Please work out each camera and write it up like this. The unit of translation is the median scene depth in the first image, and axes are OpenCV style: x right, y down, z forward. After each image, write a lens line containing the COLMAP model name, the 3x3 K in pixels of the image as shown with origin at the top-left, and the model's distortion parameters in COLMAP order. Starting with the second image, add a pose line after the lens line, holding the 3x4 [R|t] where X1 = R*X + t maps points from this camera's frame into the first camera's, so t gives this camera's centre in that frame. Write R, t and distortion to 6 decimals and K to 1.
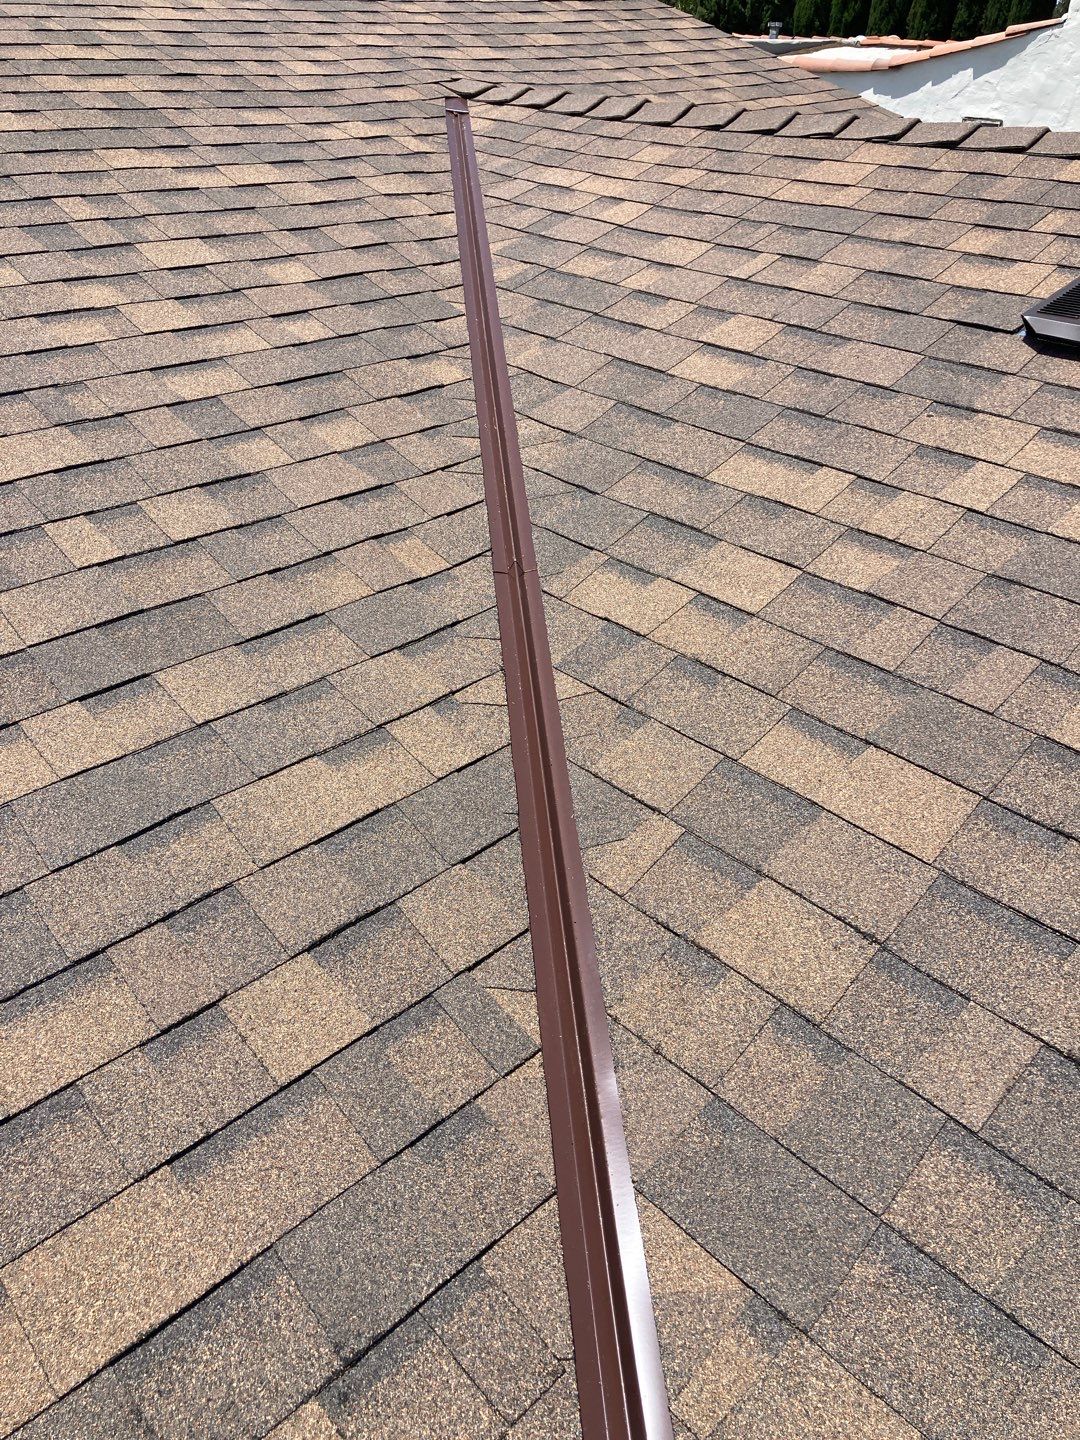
lens RADIAL K [[1199.7, 0, 540.0], [0, 1199.7, 720.0], [0, 0, 1]] dist [0.047860, -0.058705]
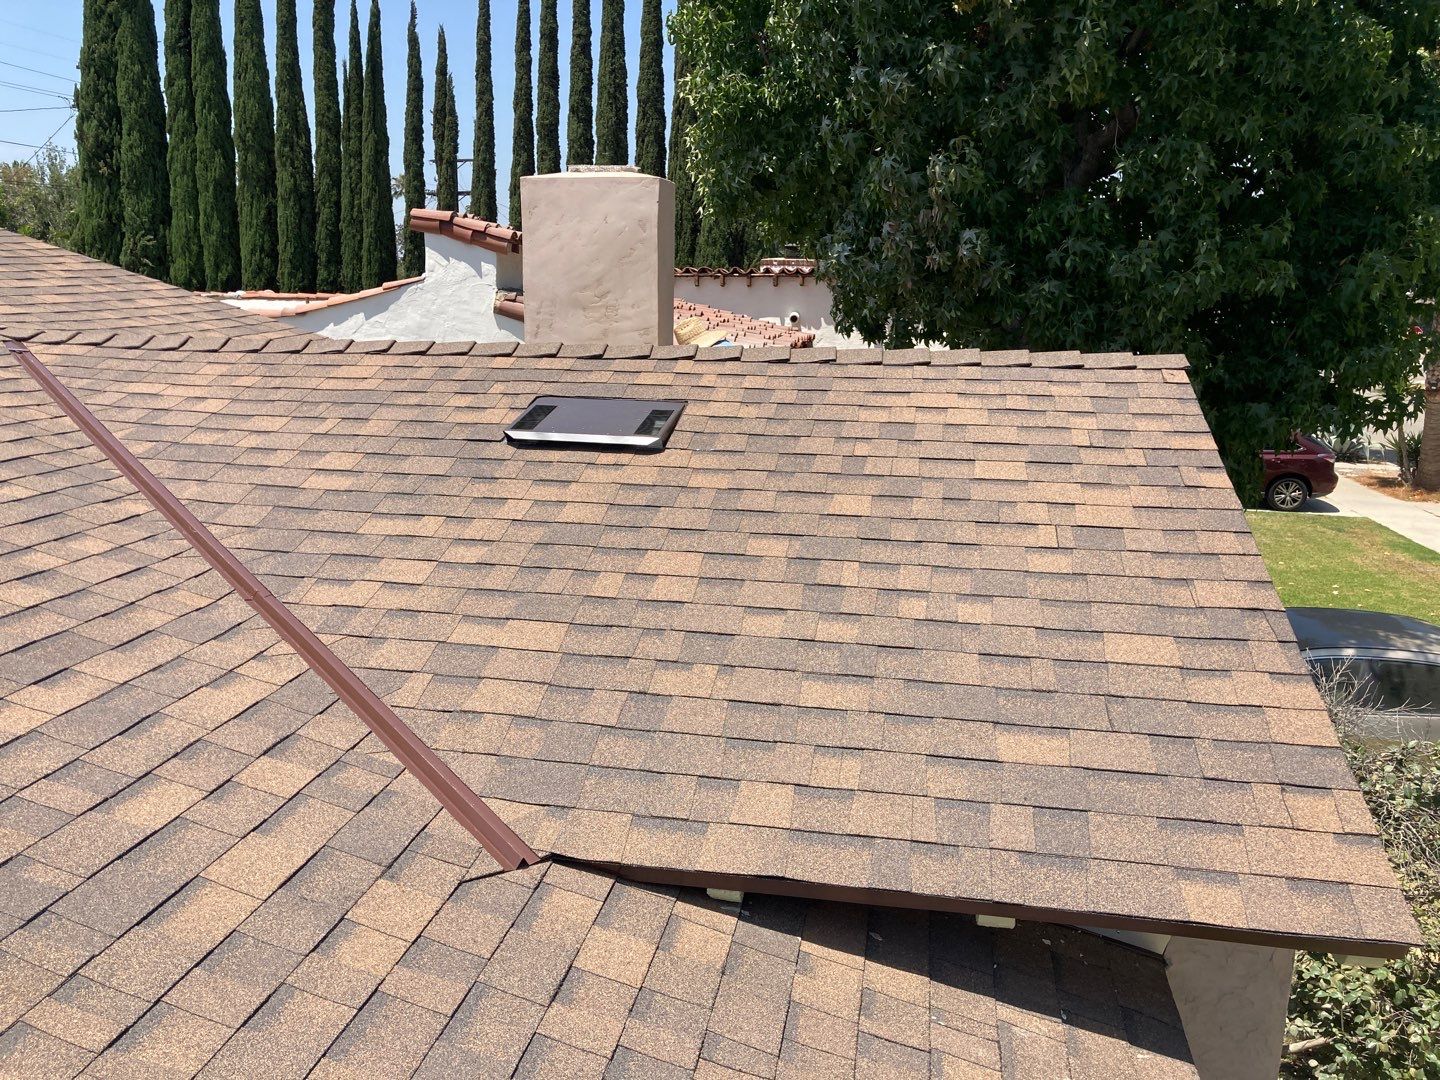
lens RADIAL K [[1115.8, 0, 720.0], [0, 1115.8, 540.0], [0, 0, 1]] dist [-0.009082, 0.005504]
pose [[0.811451, -0.139974, 0.567410, -0.249800], [0.297794, 0.934427, -0.195360, 0.194945], [-0.502858, 0.327496, 0.799925, -0.359298]]
